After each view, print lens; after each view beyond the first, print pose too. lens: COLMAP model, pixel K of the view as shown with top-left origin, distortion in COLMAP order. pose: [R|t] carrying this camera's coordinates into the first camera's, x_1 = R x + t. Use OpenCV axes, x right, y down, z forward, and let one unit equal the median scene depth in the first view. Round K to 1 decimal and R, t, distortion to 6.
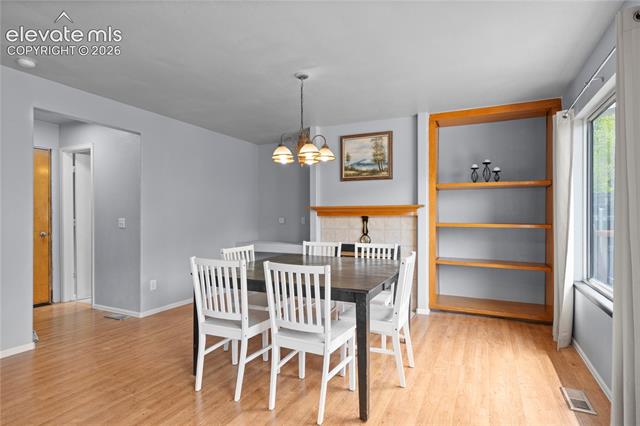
lens RADIAL K [[343.5, 0, 316.6], [0, 343.5, 217.6], [0, 0, 1]] dist [-0.003208, -0.000492]
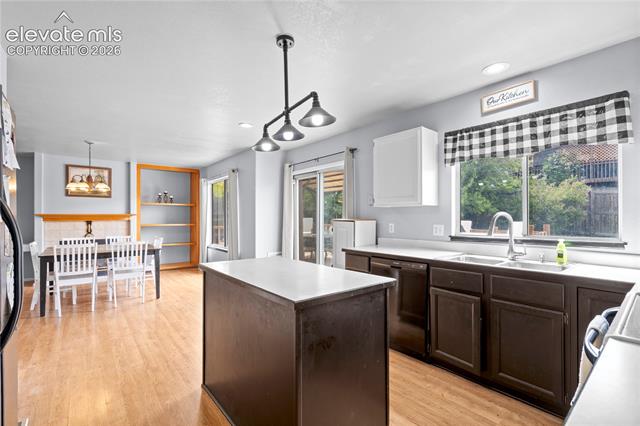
lens RADIAL K [[294.0, 0, 321.1], [0, 294.0, 217.4], [0, 0, 1]] dist [-0.003684, -0.000262]
pose [[0.413726, -0.002408, 0.910398, -0.630531], [0.007462, 0.999972, -0.000746, -0.011147], [-0.910371, 0.007102, 0.413732, -0.478706]]
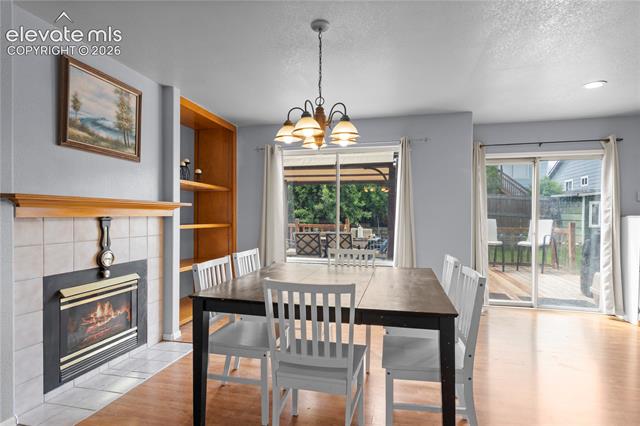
lens RADIAL K [[343.5, 0, 316.6], [0, 343.5, 217.6], [0, 0, 1]] dist [-0.003208, -0.000492]
pose [[-0.235706, -0.003853, 0.971817, -0.516270], [0.001422, 0.999990, 0.004309, -0.005458], [-0.971823, 0.002398, -0.235698, 0.812510]]
